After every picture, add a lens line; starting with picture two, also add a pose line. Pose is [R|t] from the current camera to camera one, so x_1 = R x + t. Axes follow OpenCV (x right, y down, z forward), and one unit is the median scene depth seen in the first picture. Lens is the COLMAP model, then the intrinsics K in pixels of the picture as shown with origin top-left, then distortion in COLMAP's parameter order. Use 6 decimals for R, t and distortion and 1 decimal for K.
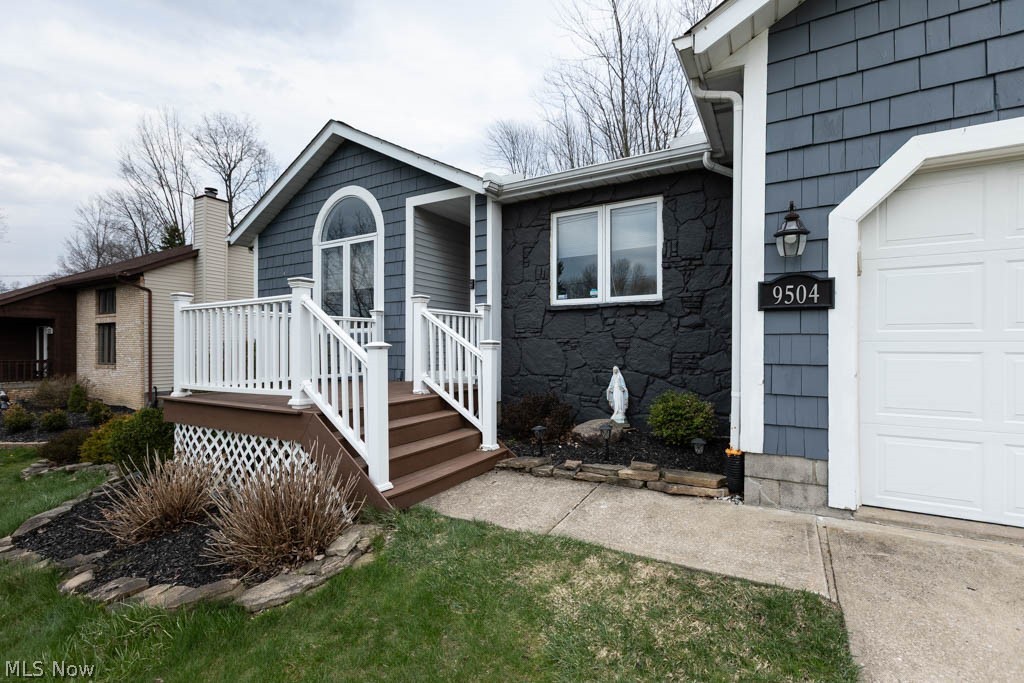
lens RADIAL K [[462.2, 0, 514.5], [0, 462.2, 351.5], [0, 0, 1]] dist [0.001568, 0.000285]
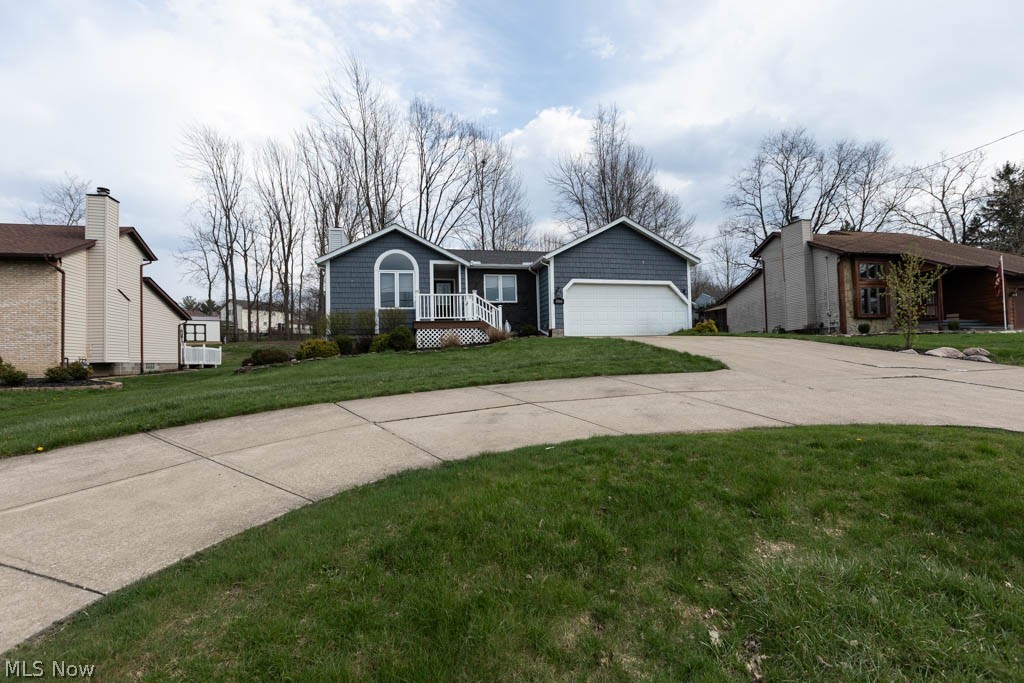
lens RADIAL K [[462.2, 0, 514.5], [0, 462.2, 351.5], [0, 0, 1]] dist [0.001568, 0.000285]
pose [[0.737598, -0.004683, 0.675224, -1.852079], [0.032103, 0.999088, -0.028139, 0.324170], [-0.674476, 0.042431, 0.737076, -1.437906]]
